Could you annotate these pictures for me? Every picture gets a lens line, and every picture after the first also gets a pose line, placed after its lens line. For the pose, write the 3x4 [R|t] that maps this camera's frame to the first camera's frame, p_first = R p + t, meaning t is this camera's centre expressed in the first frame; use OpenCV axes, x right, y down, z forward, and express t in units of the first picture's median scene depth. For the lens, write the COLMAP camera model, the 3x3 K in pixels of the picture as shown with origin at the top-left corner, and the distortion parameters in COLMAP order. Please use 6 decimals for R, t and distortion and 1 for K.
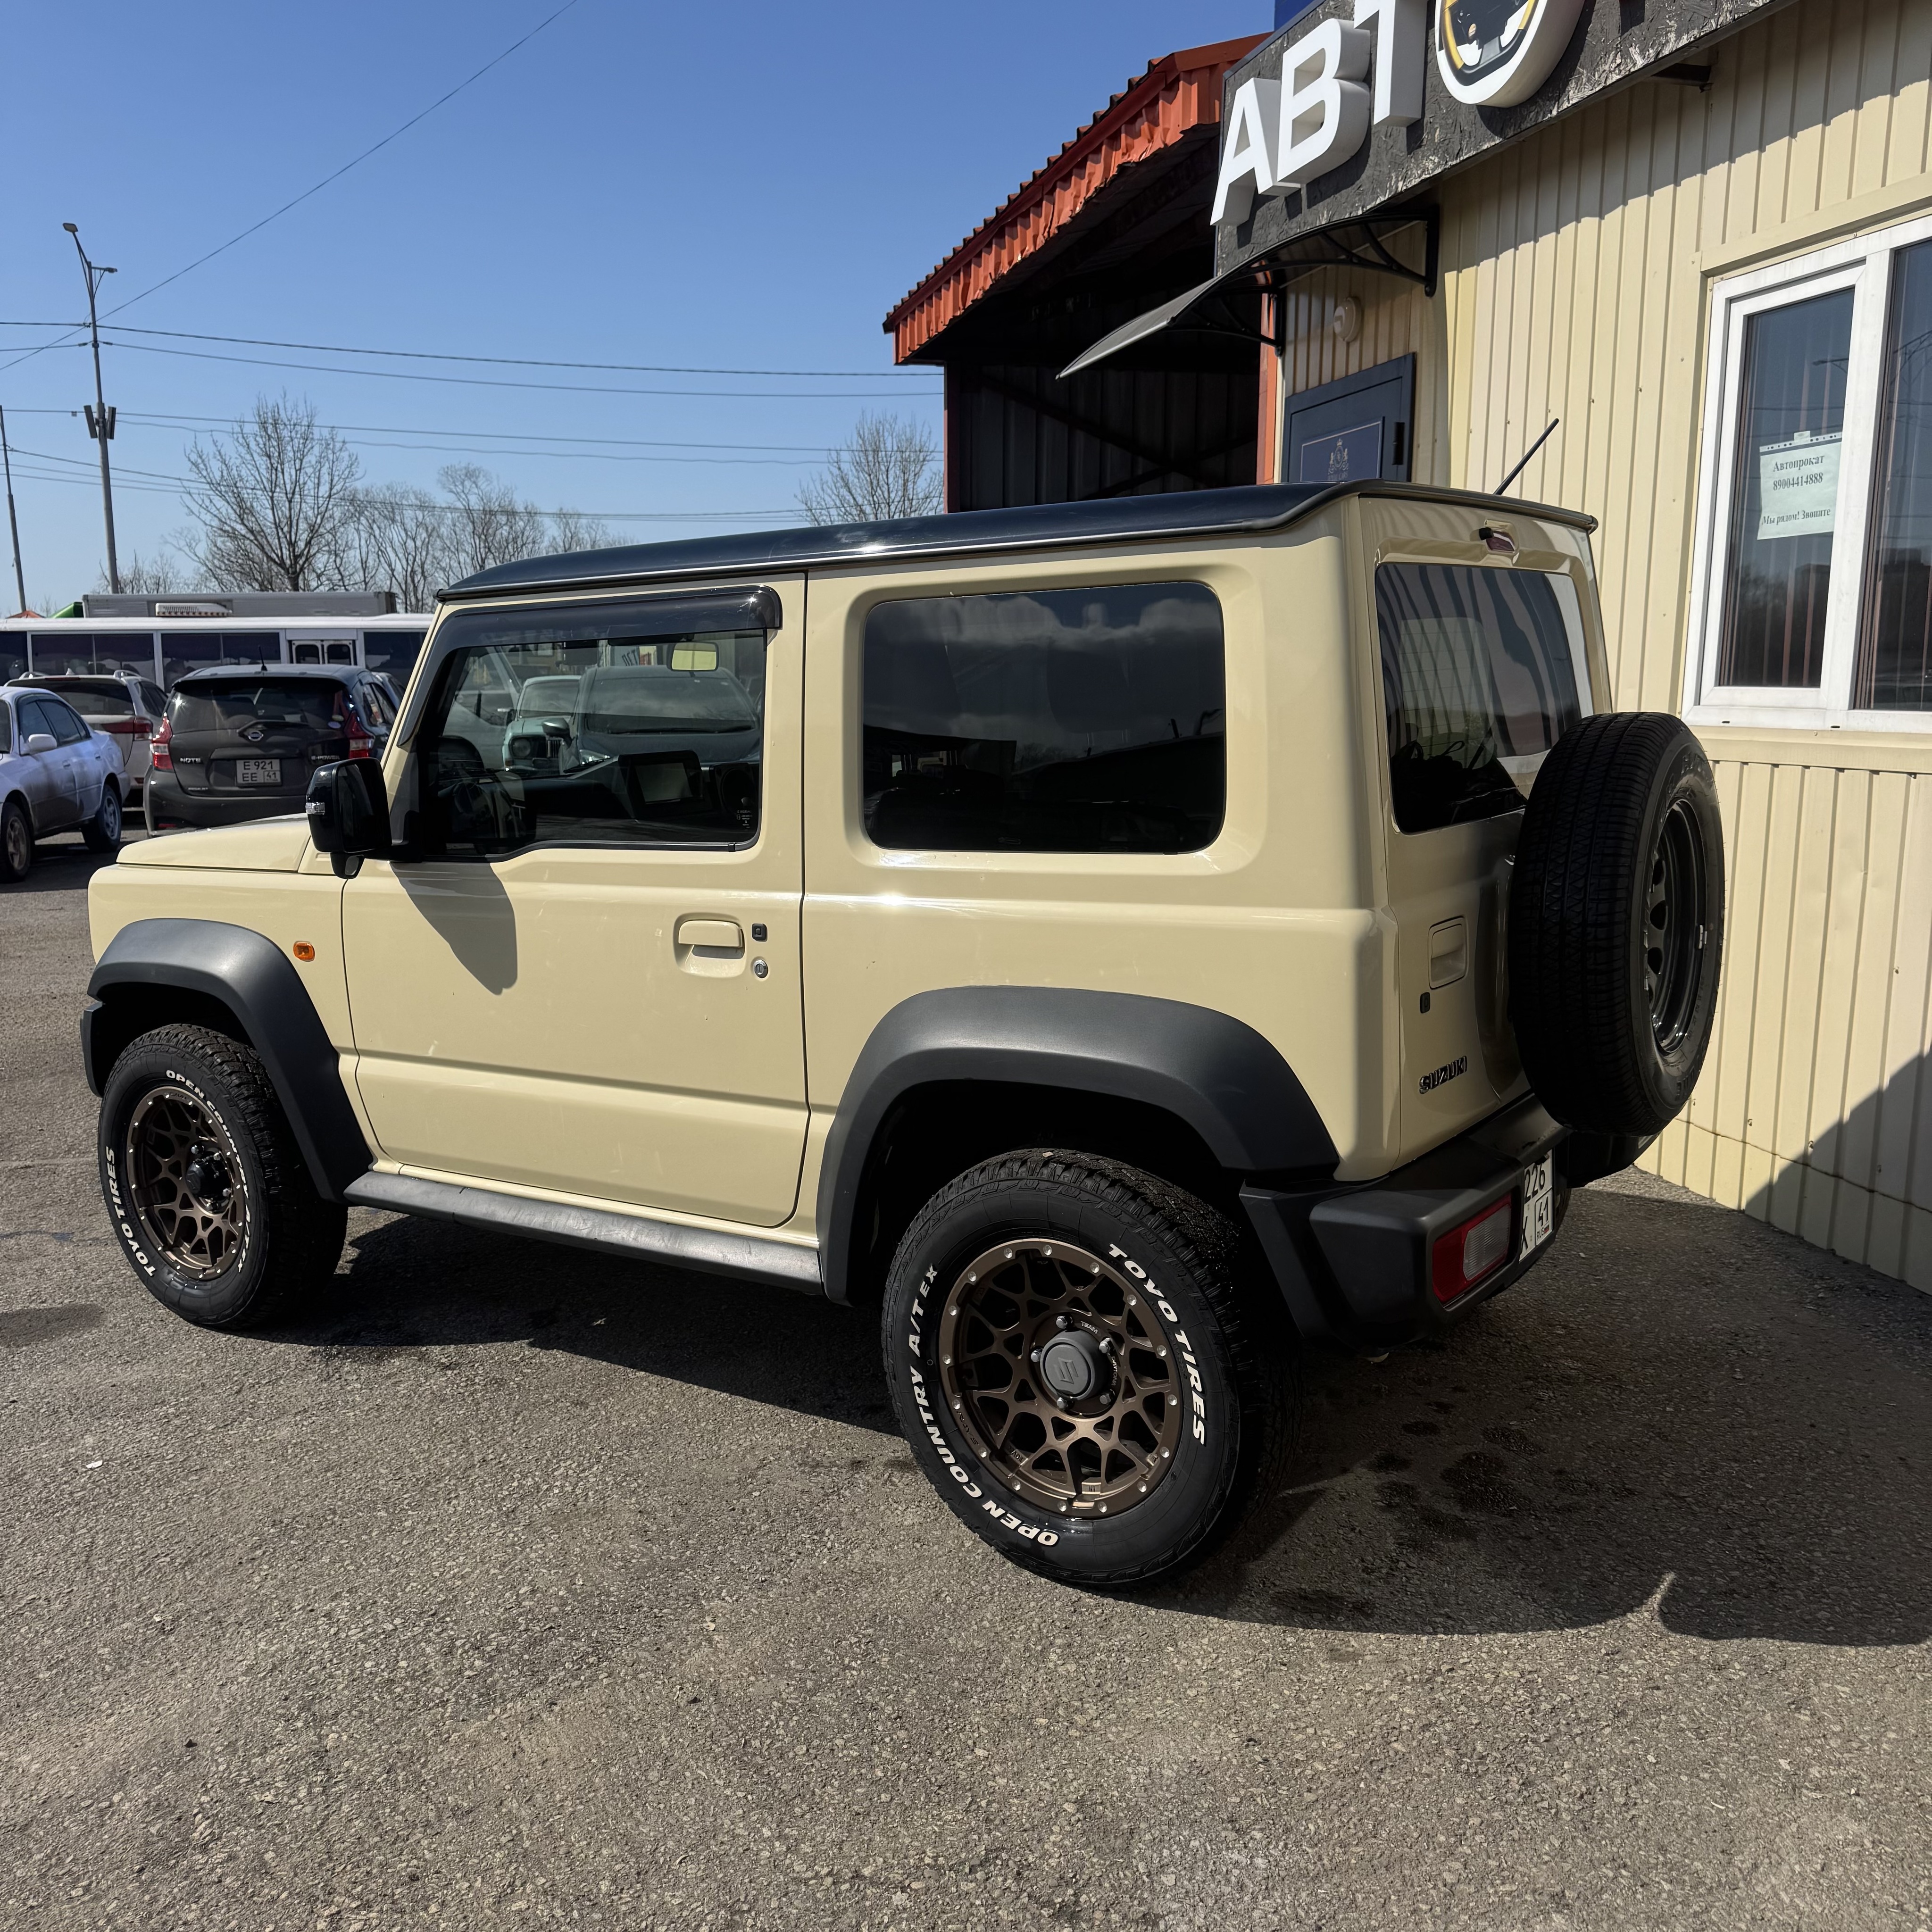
lens RADIAL K [[1827.1, 0, 963.8], [0, 1827.1, 950.5], [0, 0, 1]] dist [0.000308, 0.000000]
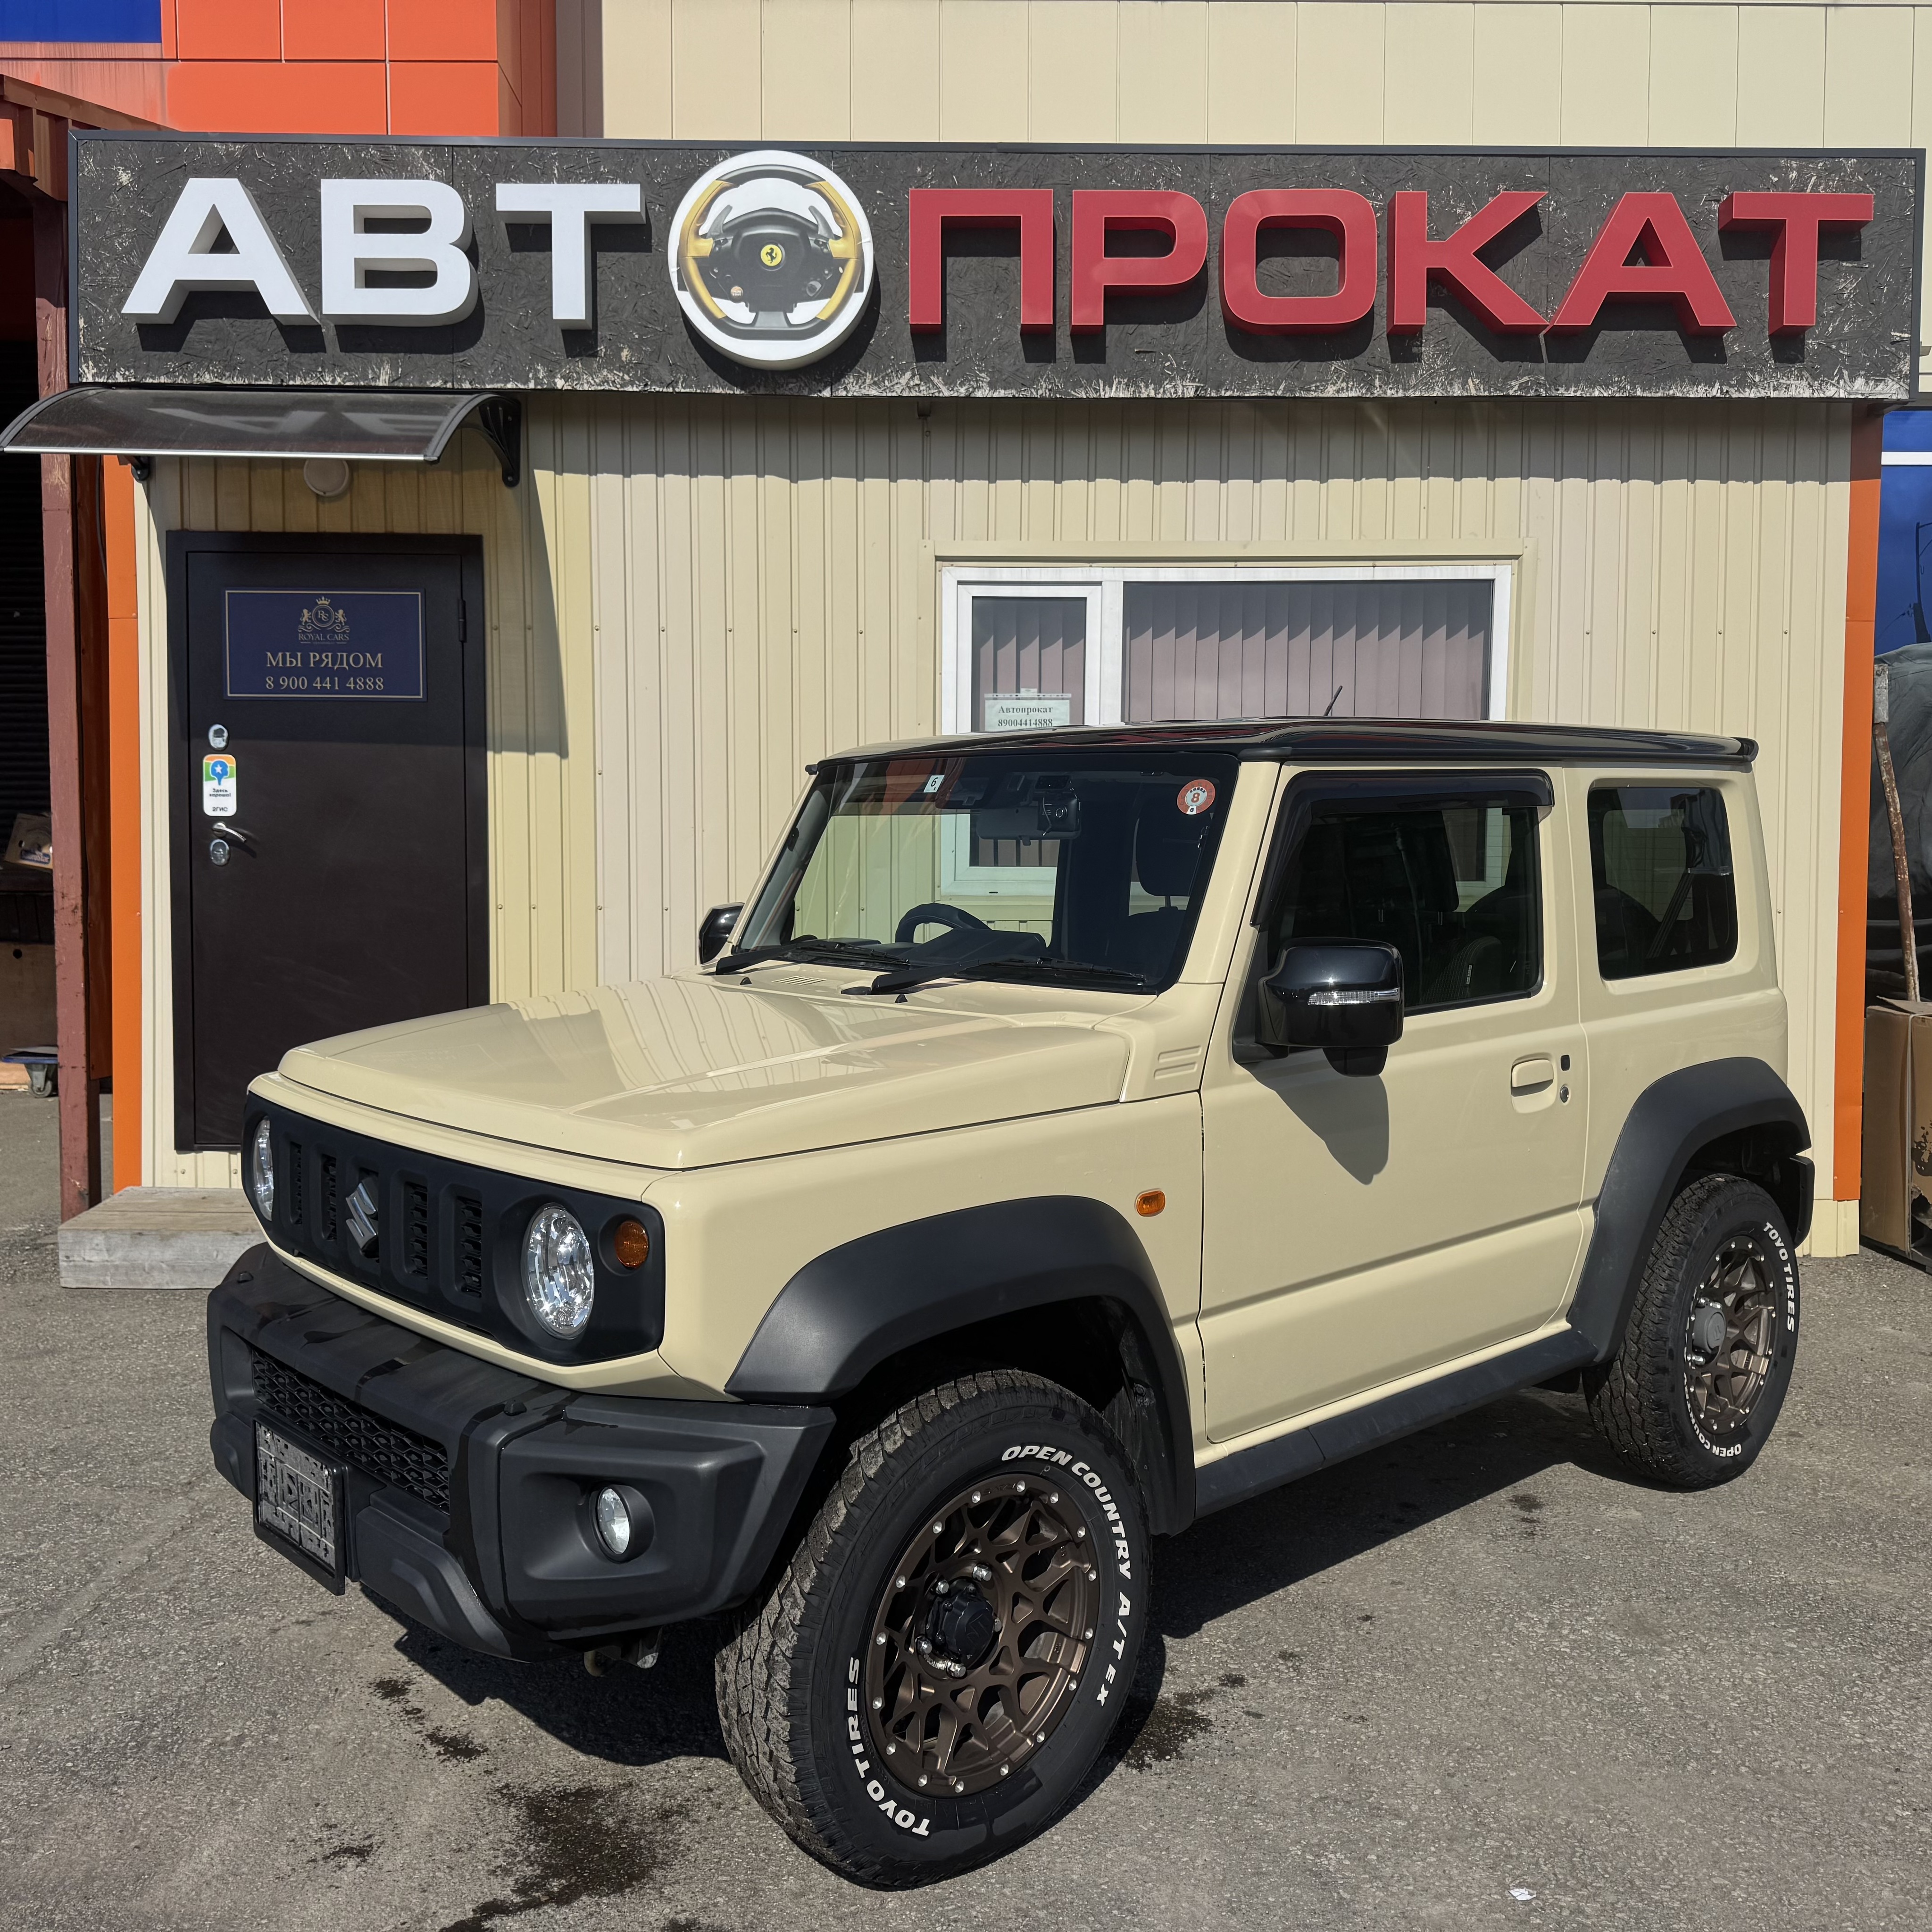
lens RADIAL K [[1827.1, 0, 967.4], [0, 1827.1, 977.5], [0, 0, 1]] dist [0.000308, 0.000000]
pose [[0.231920, -0.047091, 0.971594, -1.074354], [0.142593, 0.989683, 0.013931, -0.108235], [-0.962227, 0.135311, 0.236243, 0.874595]]
